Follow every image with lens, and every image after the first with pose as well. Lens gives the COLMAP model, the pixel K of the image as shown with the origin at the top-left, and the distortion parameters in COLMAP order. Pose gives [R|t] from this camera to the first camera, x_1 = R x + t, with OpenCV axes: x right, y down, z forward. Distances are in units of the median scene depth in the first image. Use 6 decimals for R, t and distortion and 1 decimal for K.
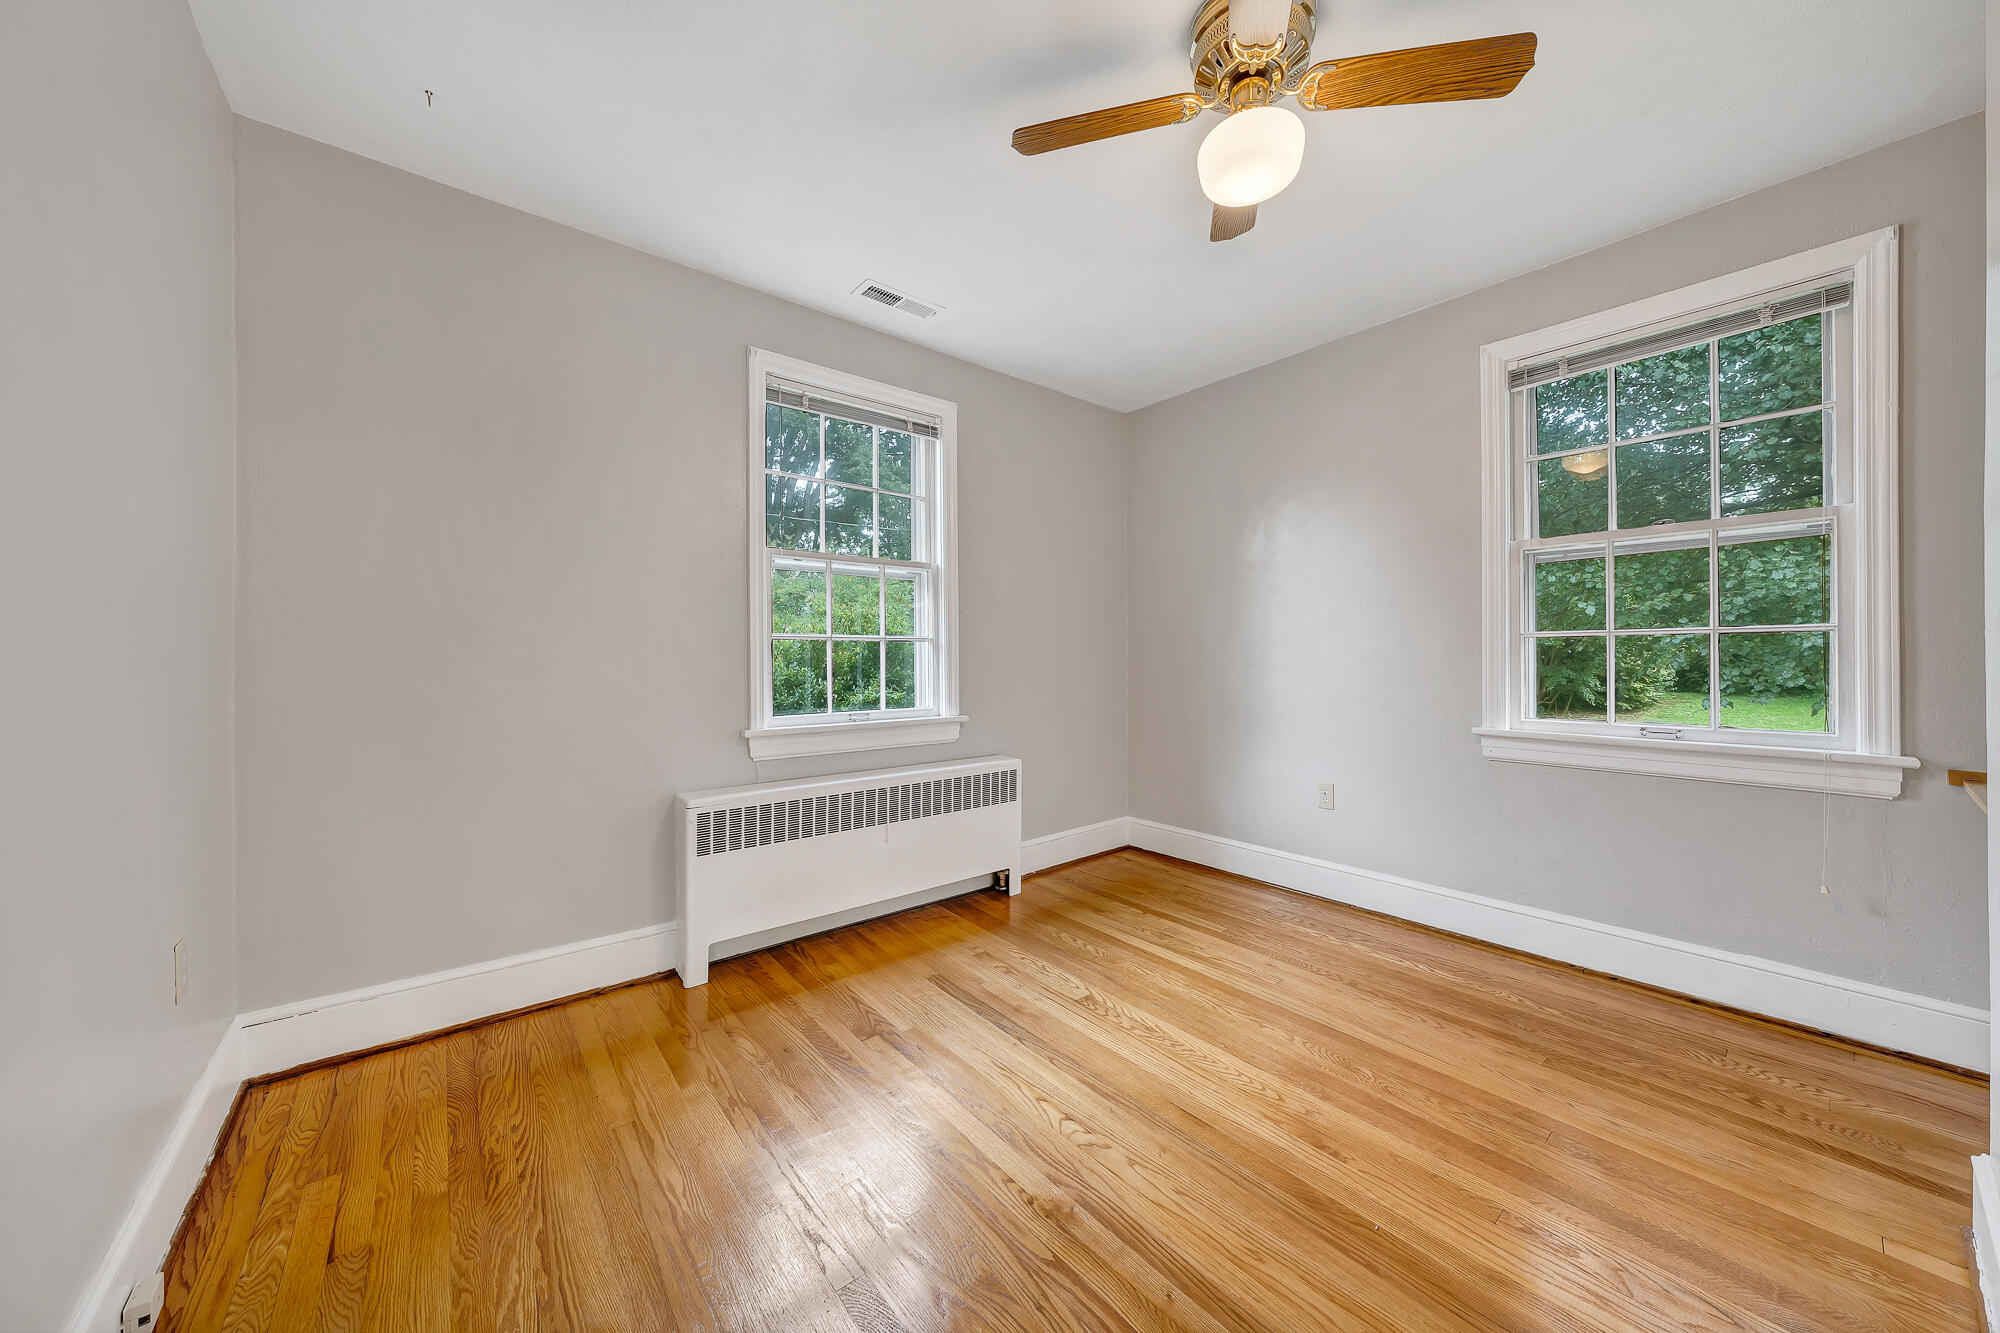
lens RADIAL K [[686.2, 0, 1000.2], [0, 686.2, 658.1], [0, 0, 1]] dist [-0.000737, -0.000067]
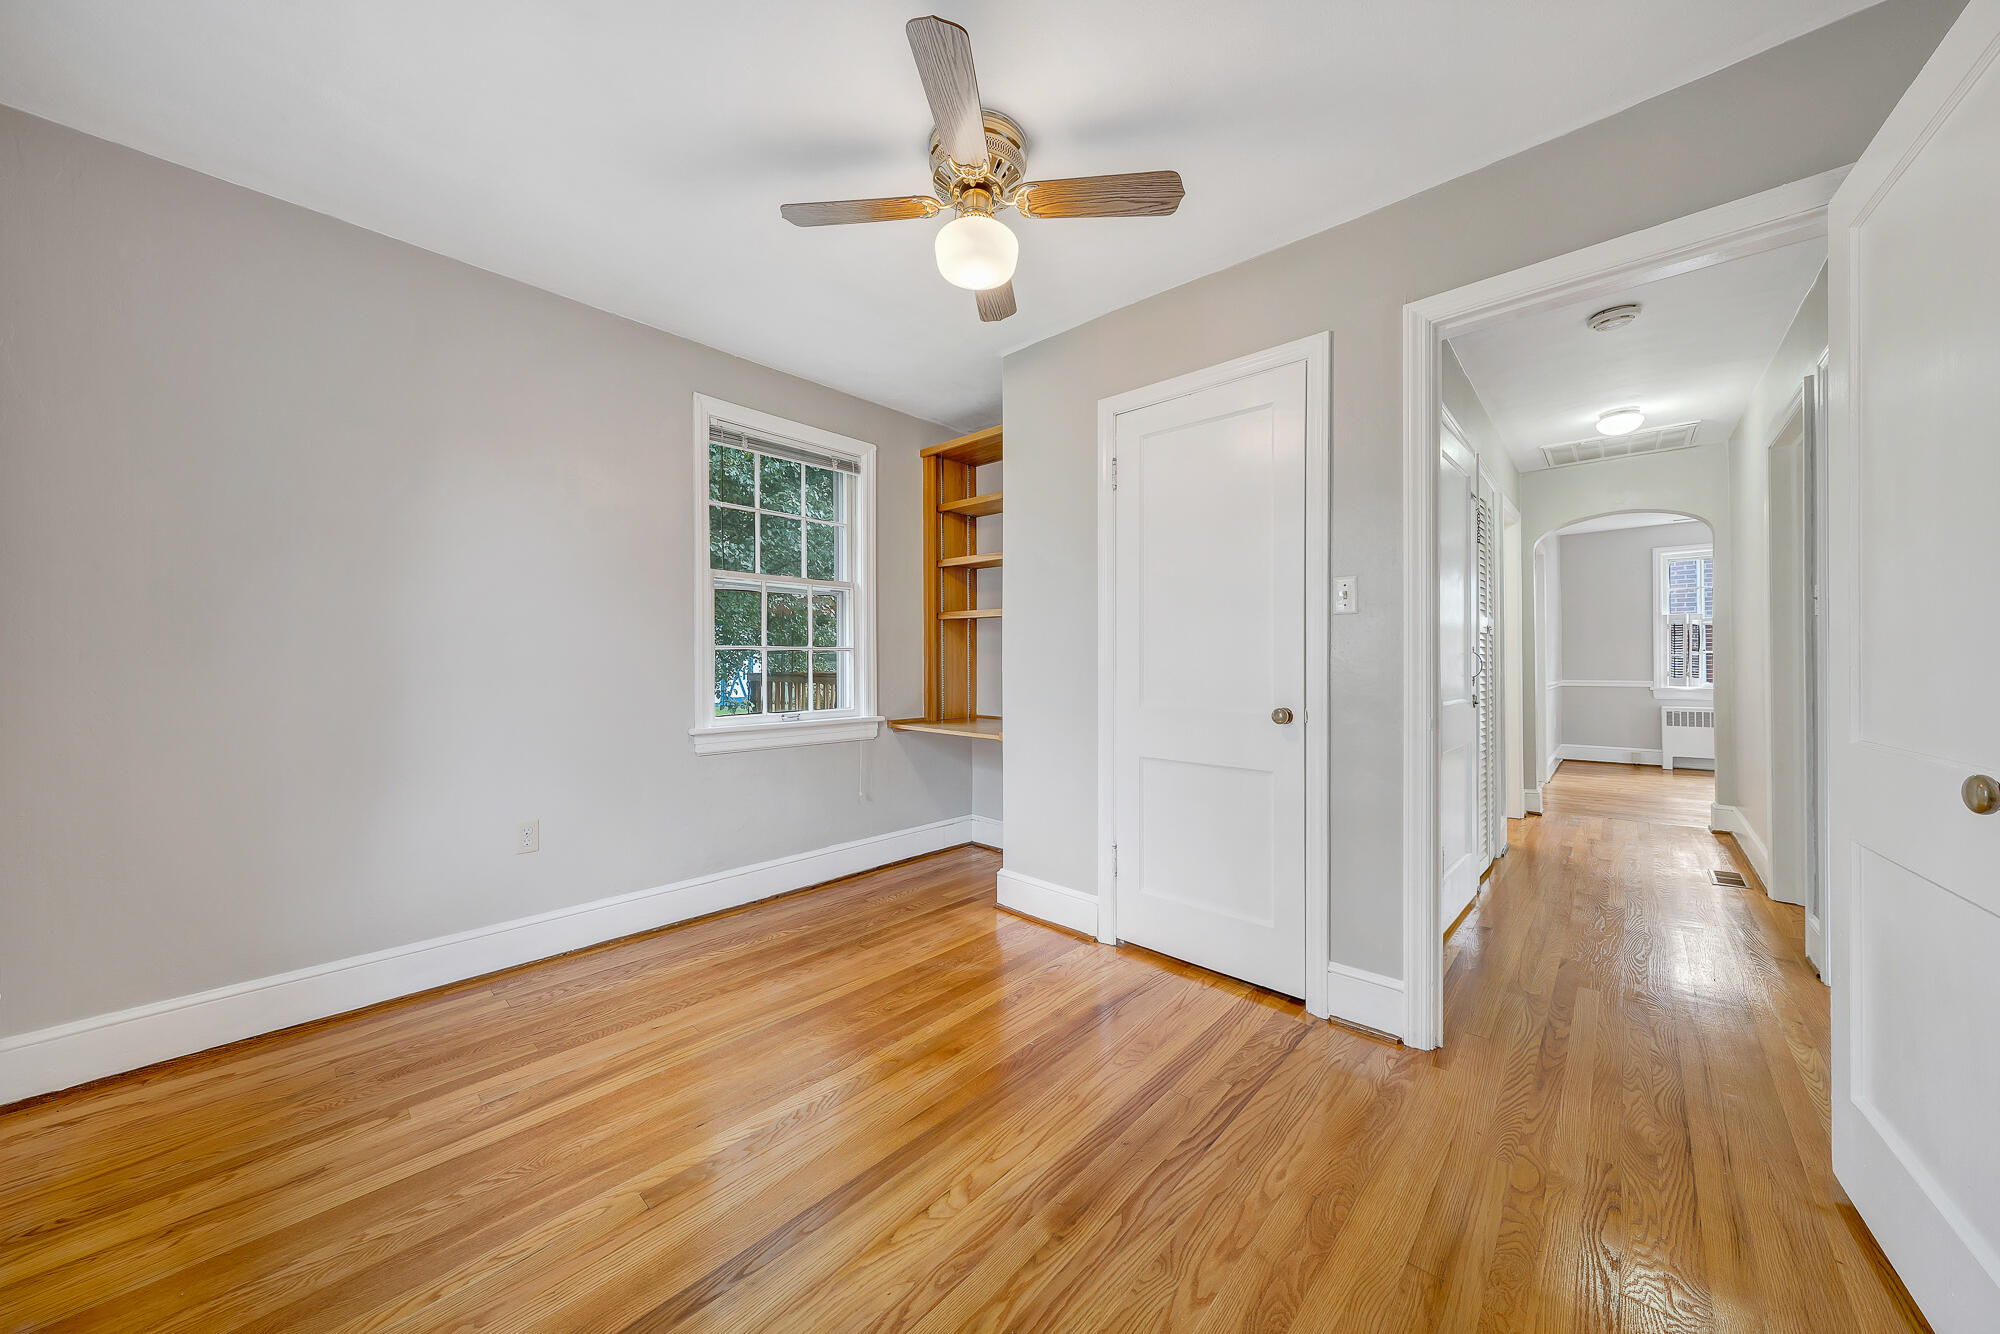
lens RADIAL K [[686.2, 0, 1000.2], [0, 686.2, 658.6], [0, 0, 1]] dist [-0.000737, -0.000067]
pose [[-0.142878, 0.012554, 0.989661, -0.595515], [0.002827, 0.999921, -0.012276, 0.002734], [-0.989736, 0.001044, -0.142902, 0.811682]]
